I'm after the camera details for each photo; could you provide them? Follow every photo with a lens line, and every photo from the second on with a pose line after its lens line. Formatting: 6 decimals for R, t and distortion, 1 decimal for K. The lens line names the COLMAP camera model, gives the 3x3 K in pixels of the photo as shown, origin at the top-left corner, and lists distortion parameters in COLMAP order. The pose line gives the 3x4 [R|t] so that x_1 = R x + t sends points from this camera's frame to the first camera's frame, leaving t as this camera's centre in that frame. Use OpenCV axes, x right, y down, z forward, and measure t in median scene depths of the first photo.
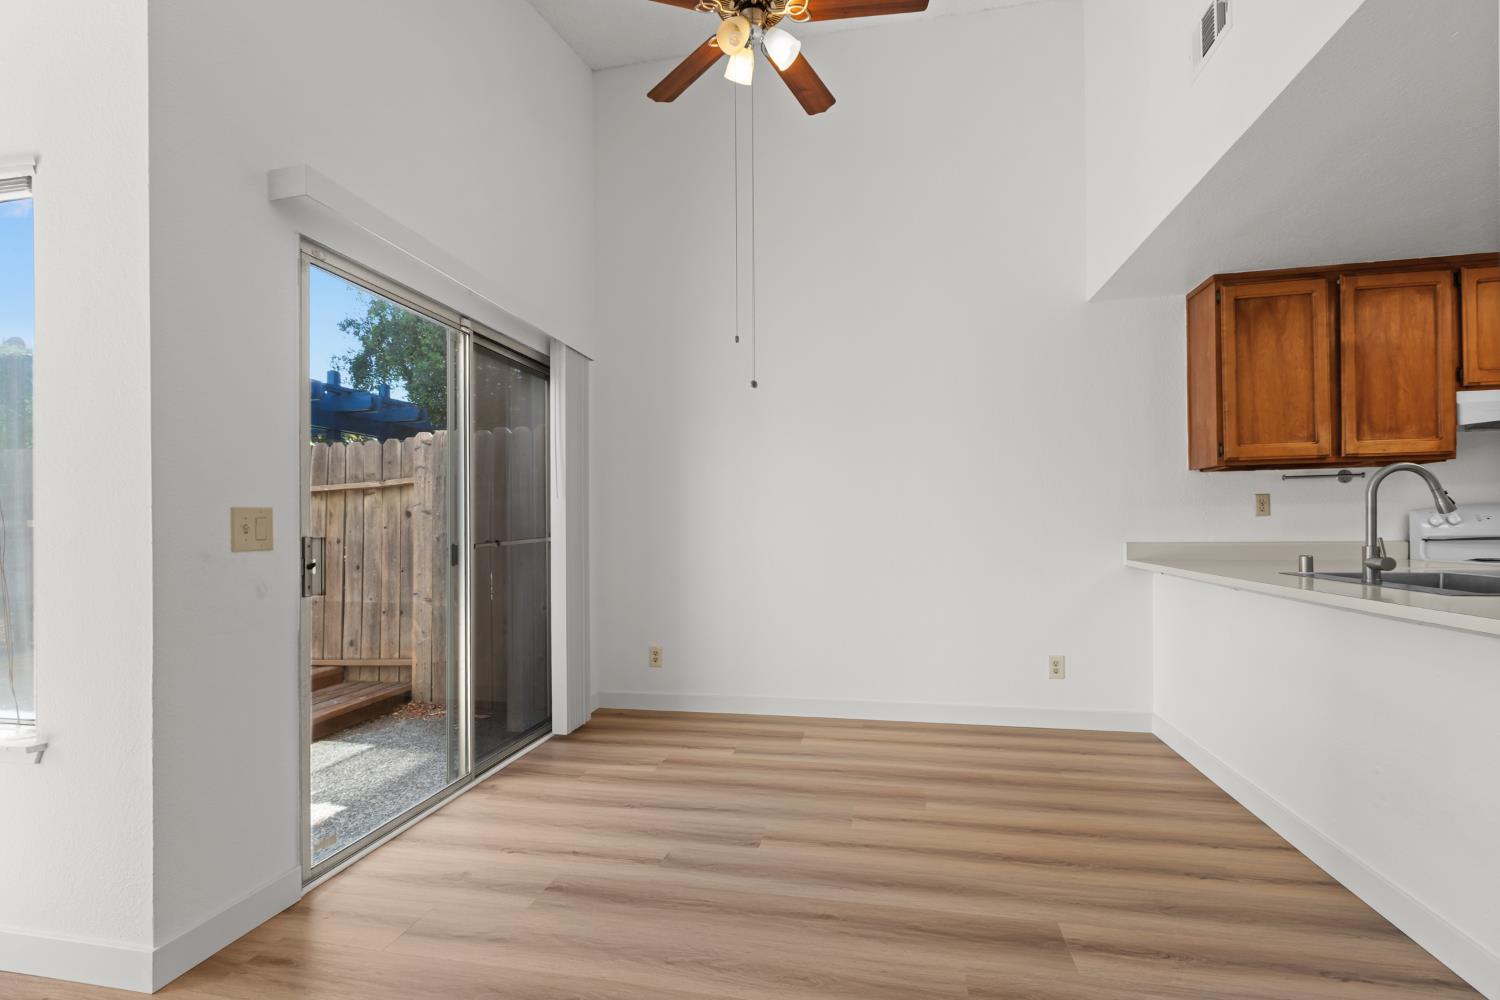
lens RADIAL K [[684.9, 0, 747.1], [0, 684.9, 530.9], [0, 0, 1]] dist [0.001233, -0.000616]
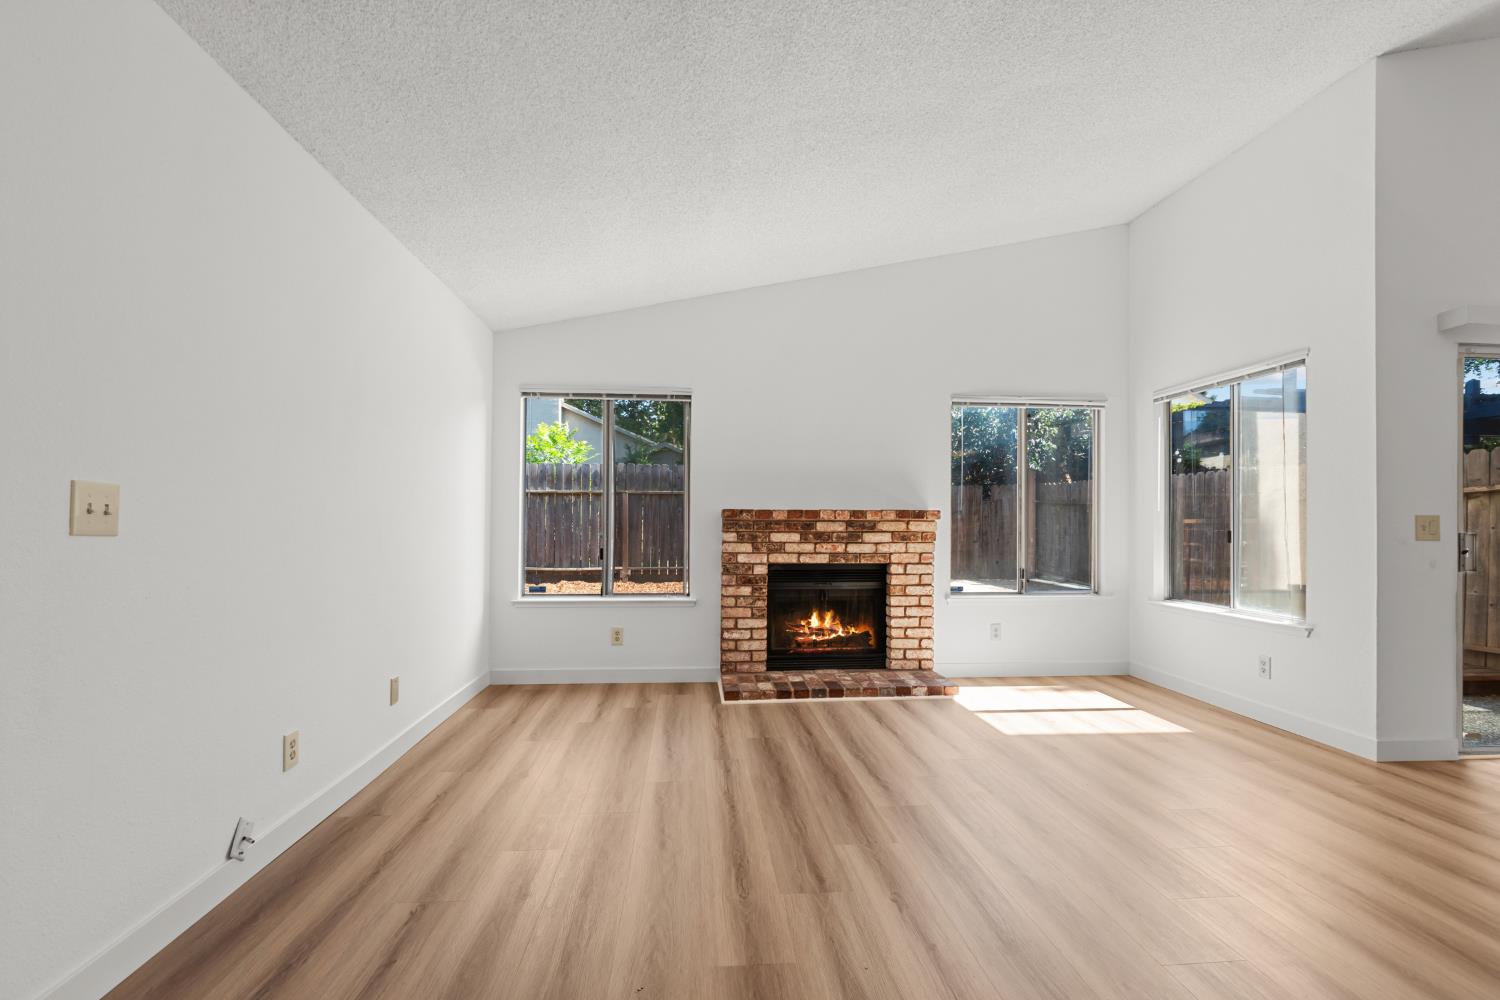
lens RADIAL K [[684.9, 0, 731.0], [0, 684.9, 508.1], [0, 0, 1]] dist [0.001233, -0.000616]
pose [[0.283824, -0.008005, -0.958843, 0.229374], [-0.019211, 0.999717, -0.014033, 0.003053], [0.958684, 0.022403, 0.283590, -0.620555]]
